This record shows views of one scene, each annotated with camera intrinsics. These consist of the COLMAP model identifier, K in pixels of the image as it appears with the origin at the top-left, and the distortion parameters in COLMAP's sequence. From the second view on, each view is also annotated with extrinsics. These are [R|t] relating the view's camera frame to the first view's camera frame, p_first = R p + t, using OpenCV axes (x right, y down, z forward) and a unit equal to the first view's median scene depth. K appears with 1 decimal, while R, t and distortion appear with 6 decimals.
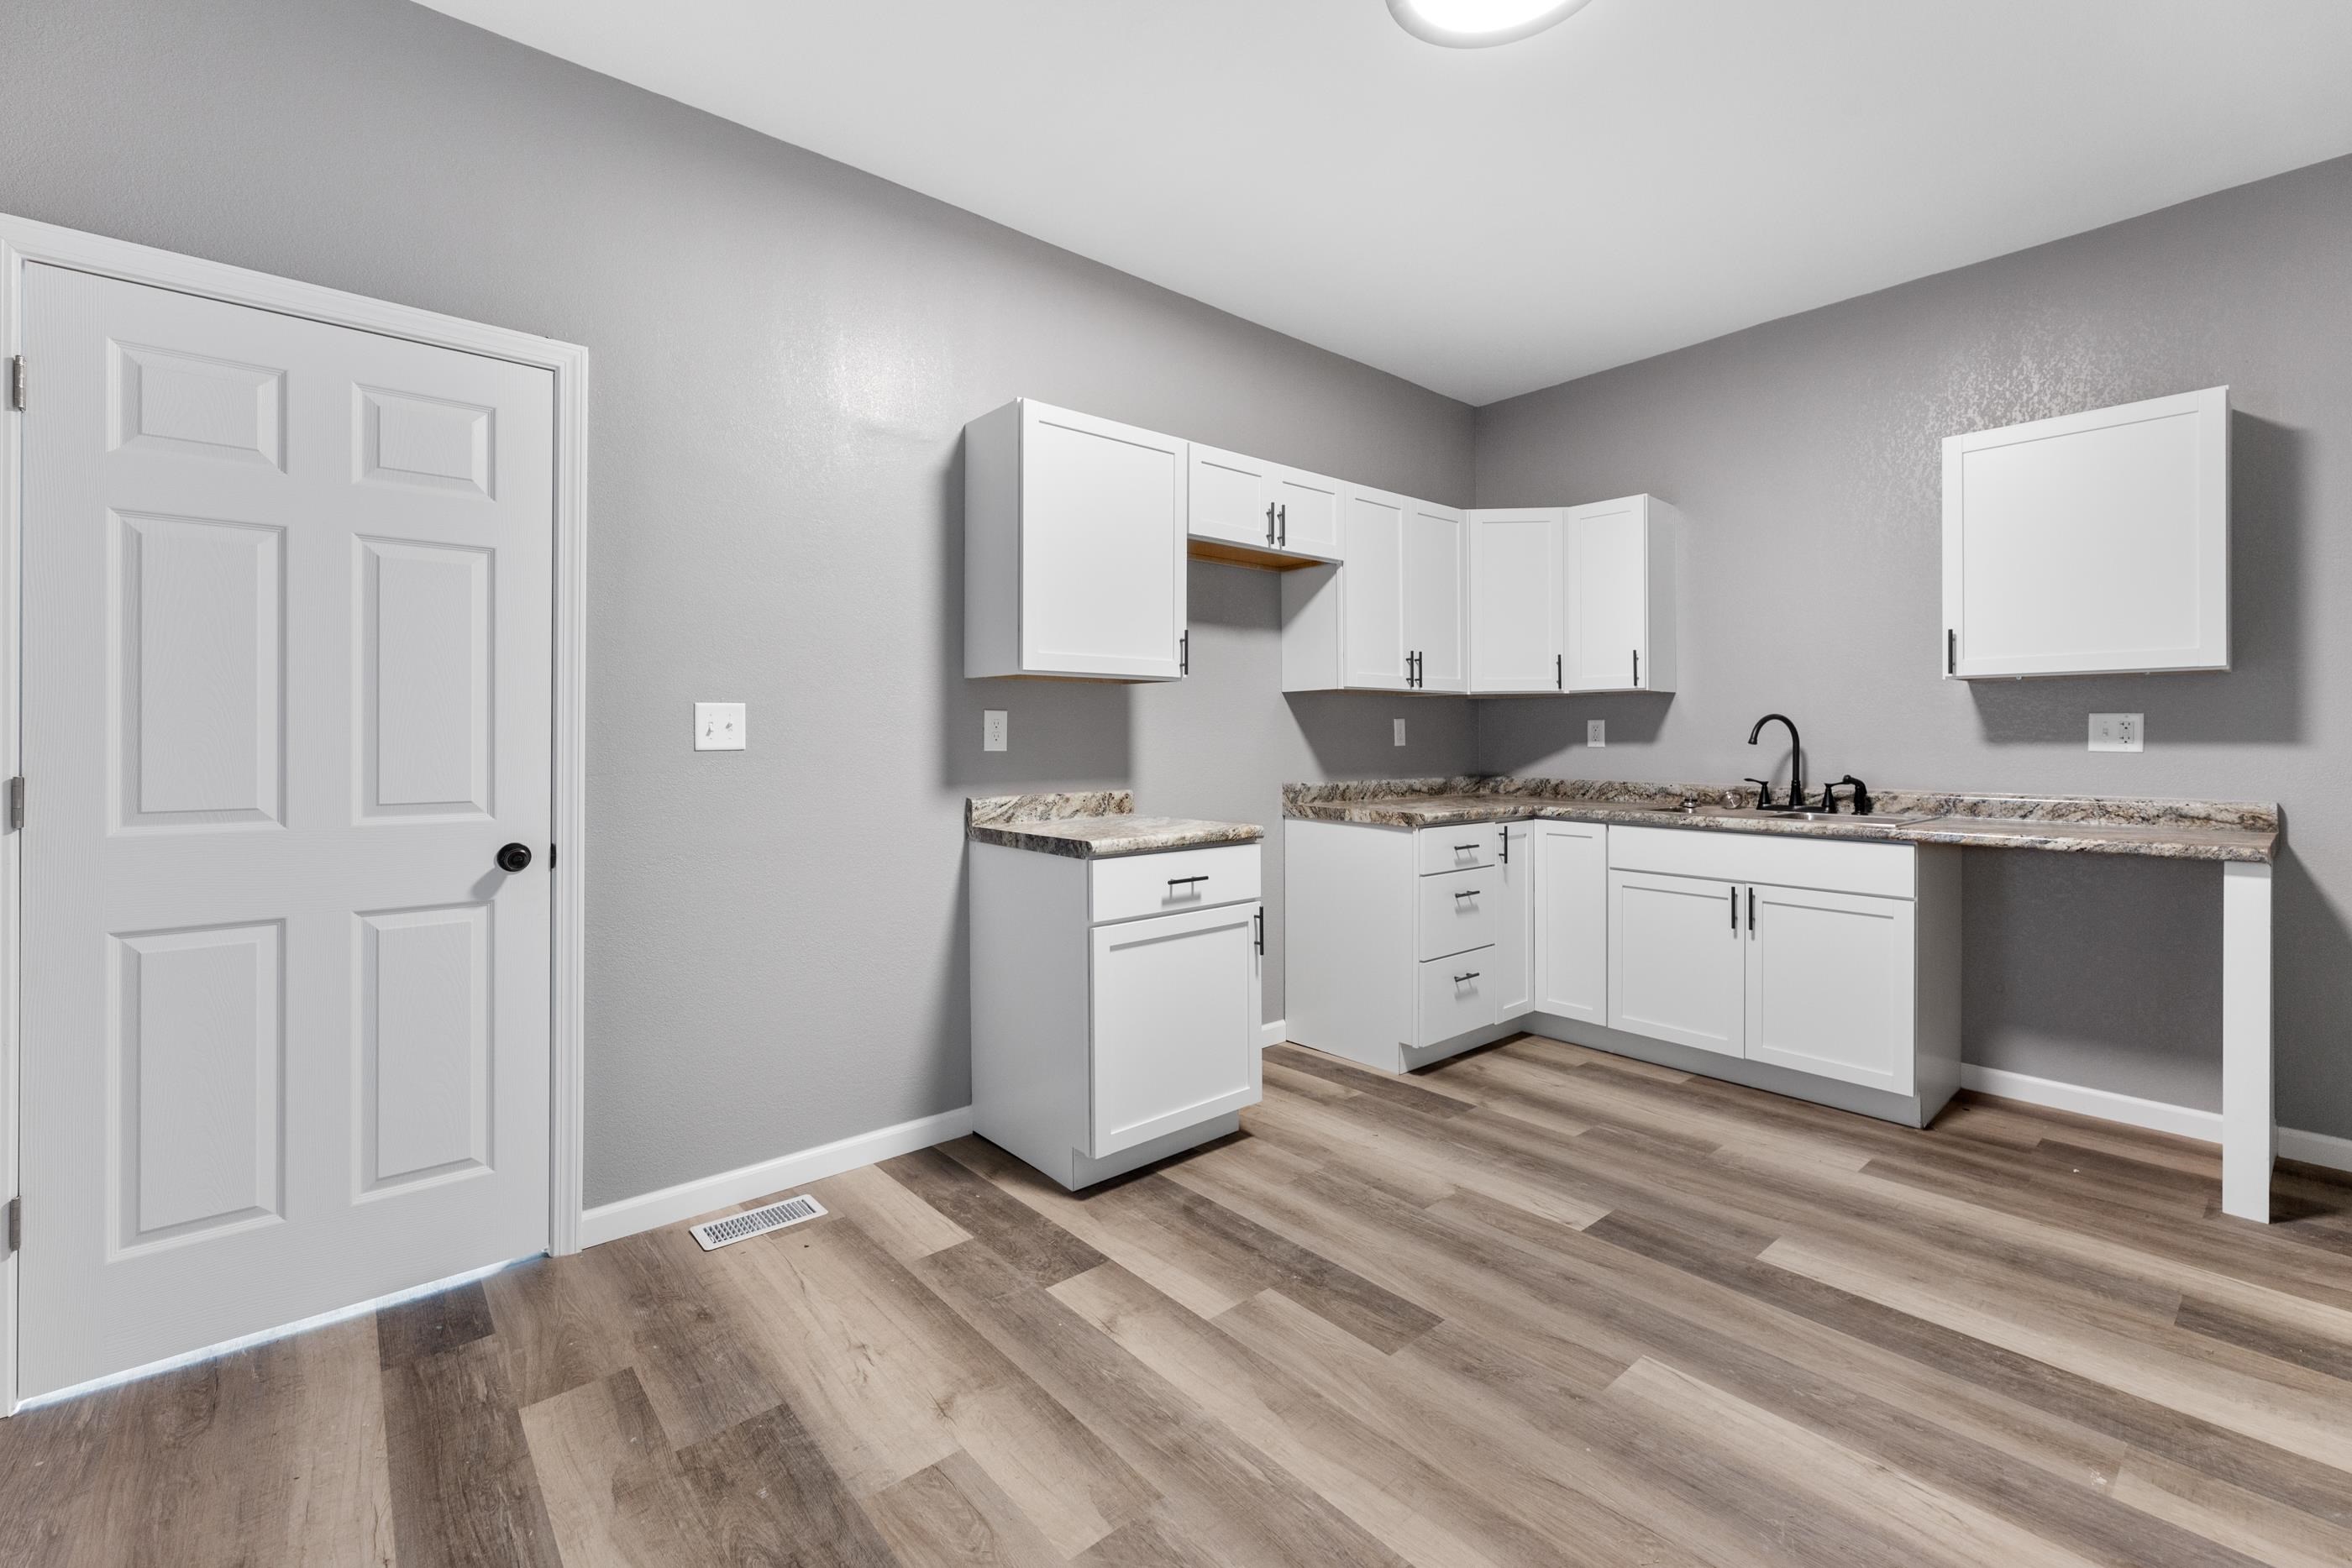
lens RADIAL K [[976.8, 0, 1163.8], [0, 976.8, 741.1], [0, 0, 1]] dist [0.002523, -0.000623]
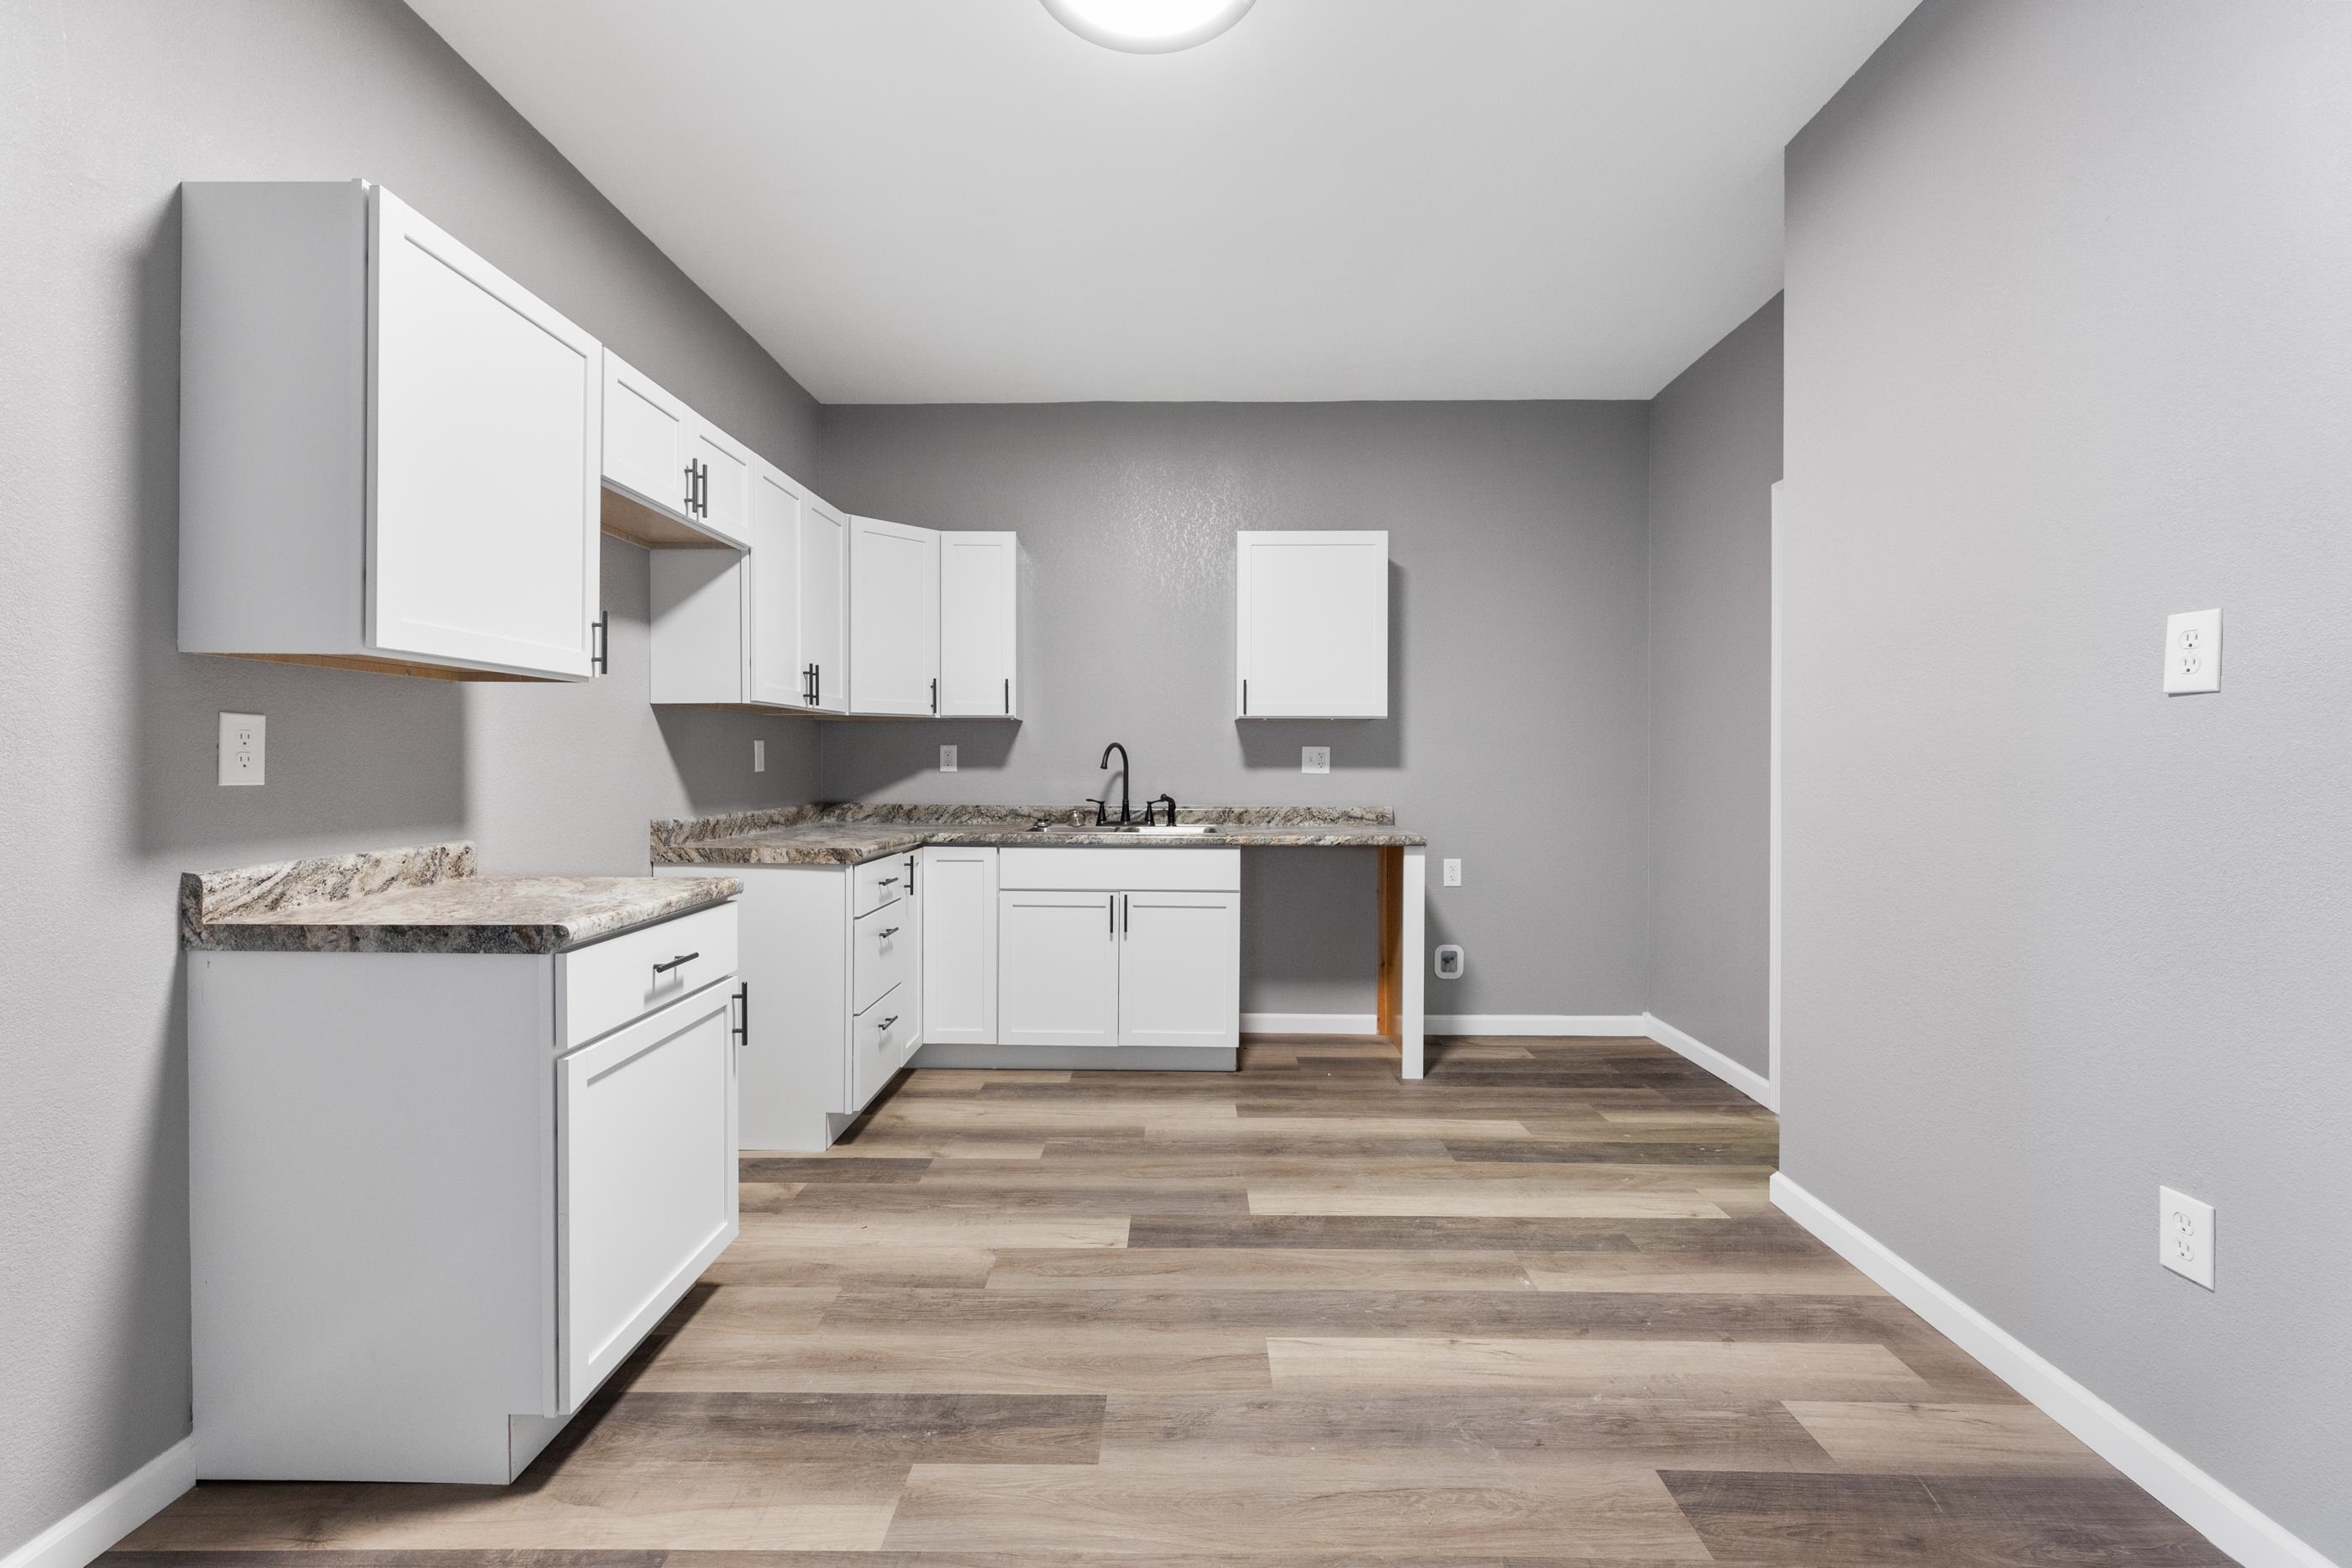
lens RADIAL K [[976.8, 0, 1160.5], [0, 976.8, 764.4], [0, 0, 1]] dist [0.002523, -0.000623]
pose [[0.666519, 0.000642, 0.745488, -0.262799], [-0.000602, 1.000000, -0.000323, -0.002144], [-0.745488, -0.000233, 0.666519, 0.248851]]
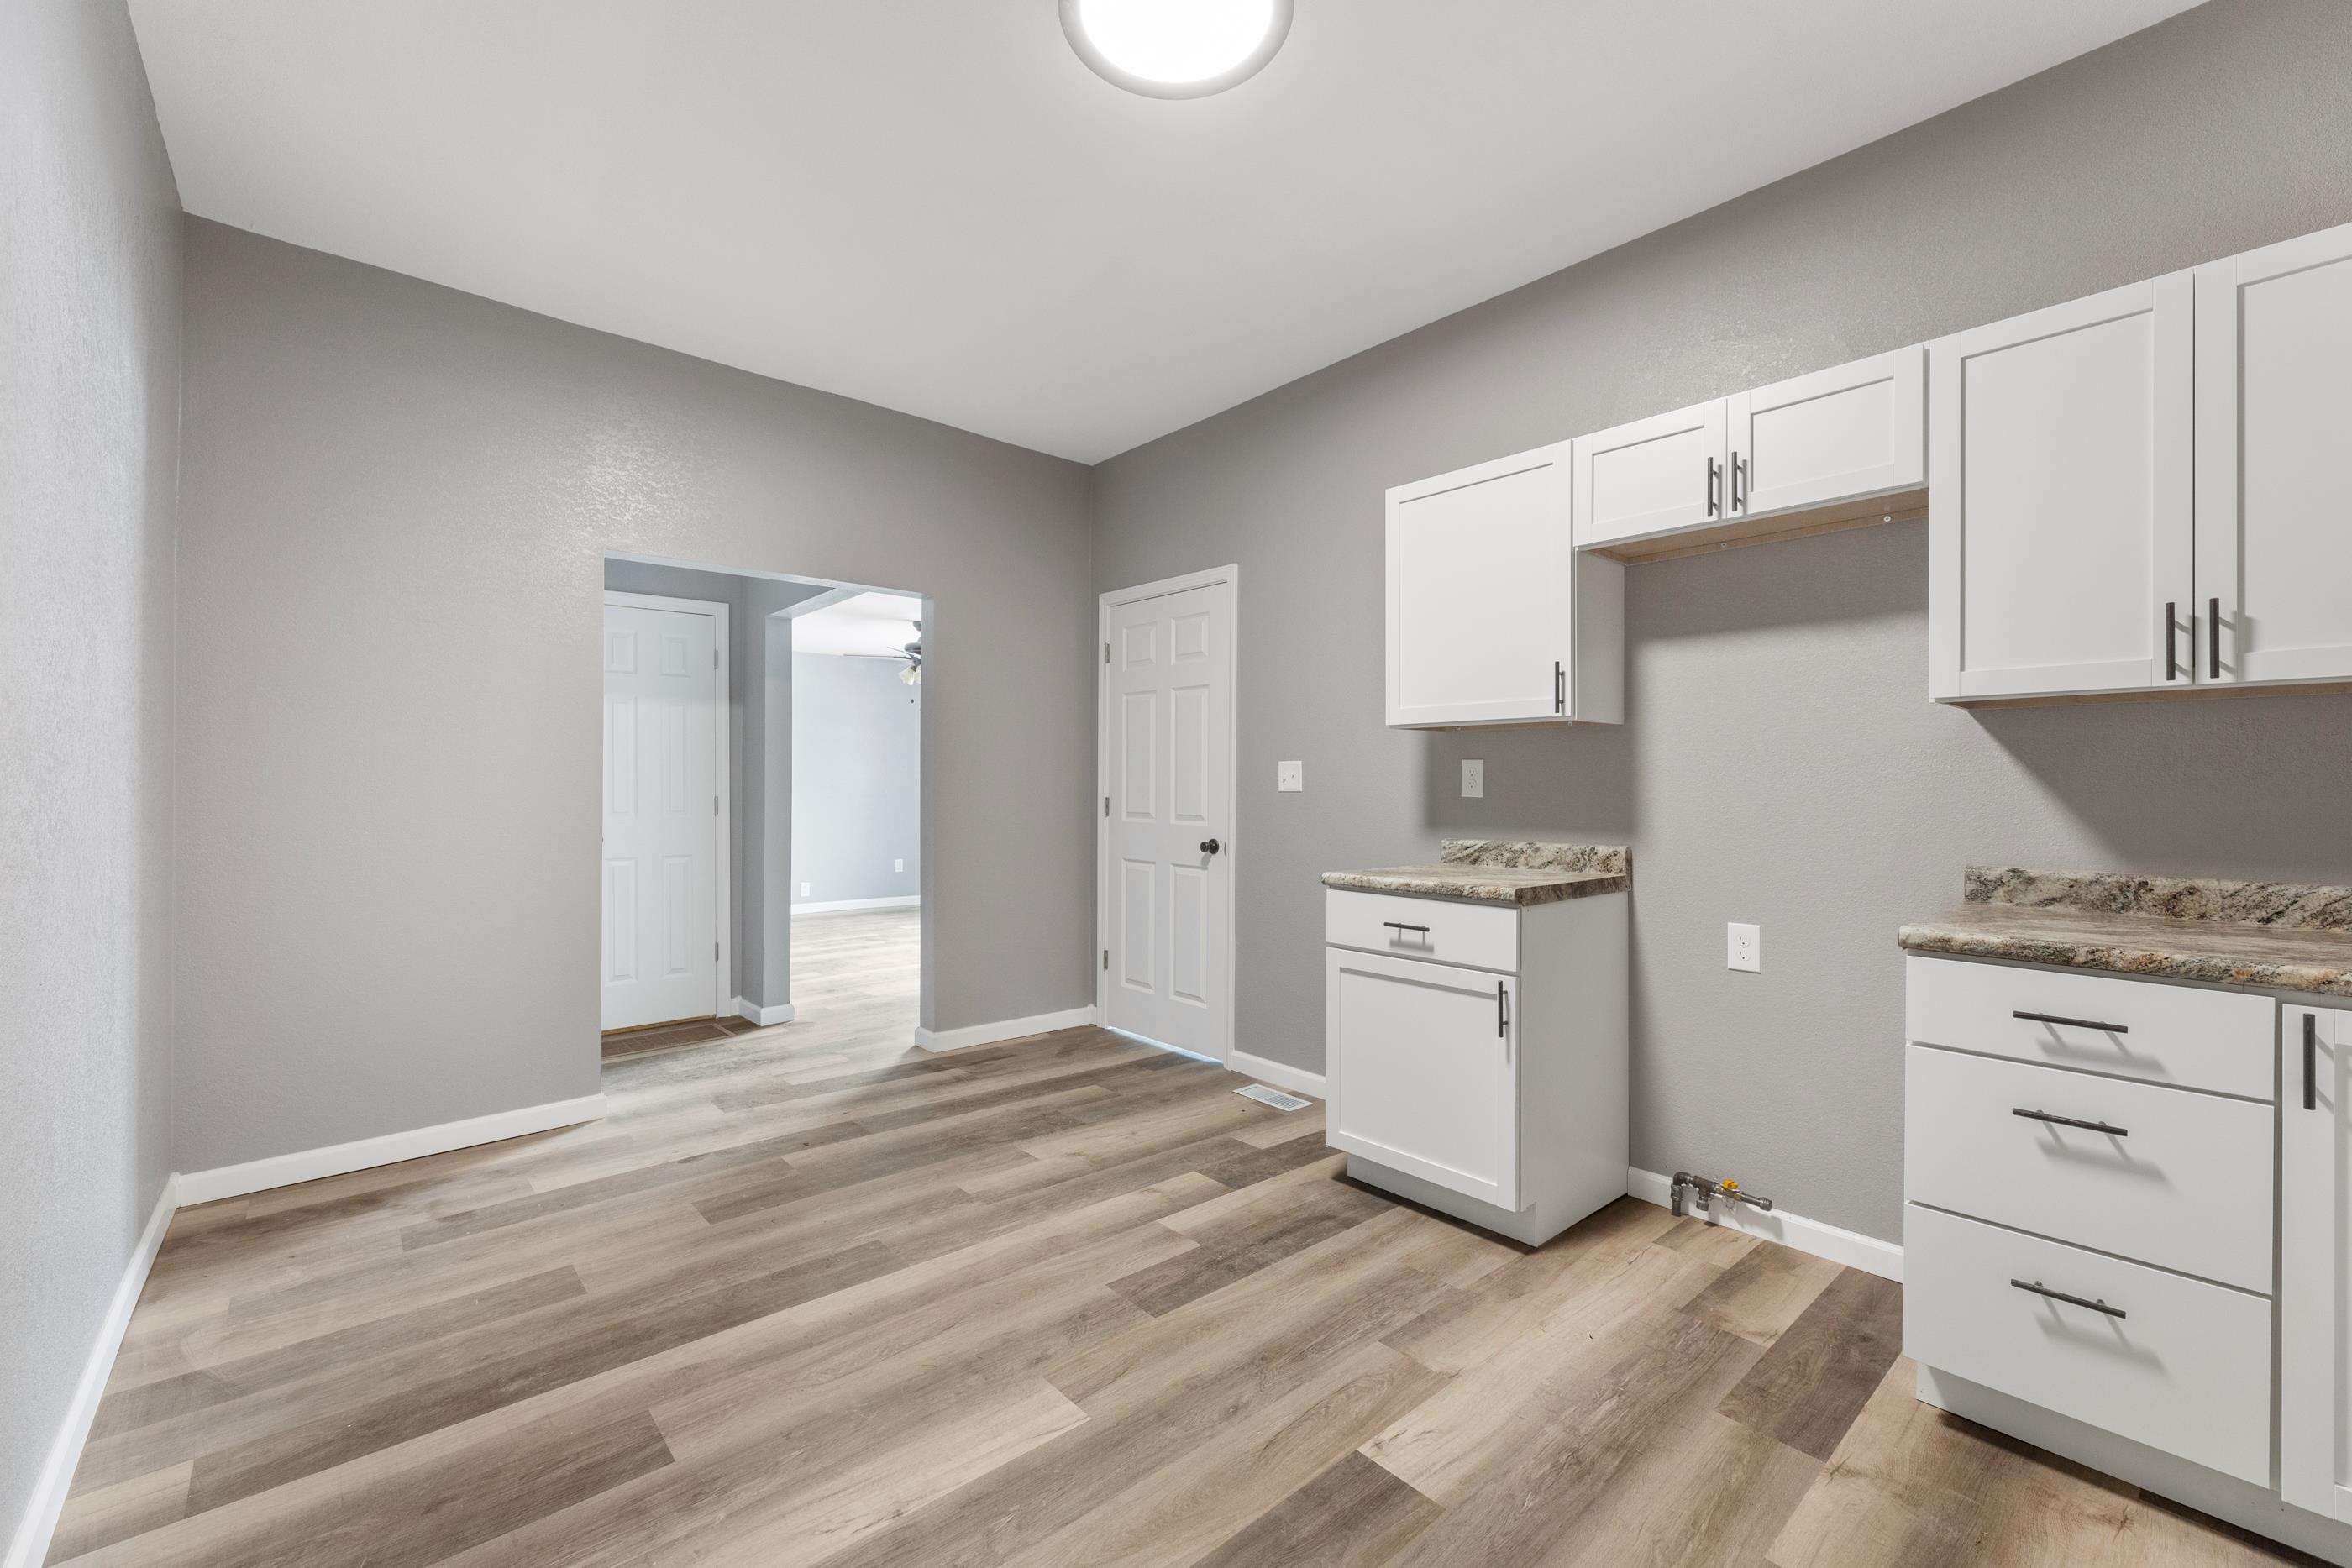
lens RADIAL K [[976.8, 0, 1172.2], [0, 976.8, 792.0], [0, 0, 1]] dist [0.002523, -0.000623]
pose [[0.016939, 0.008782, -0.999818, 0.981307], [-0.008876, 0.999923, 0.008633, -0.002010], [0.999817, 0.008729, 0.017016, 0.712768]]
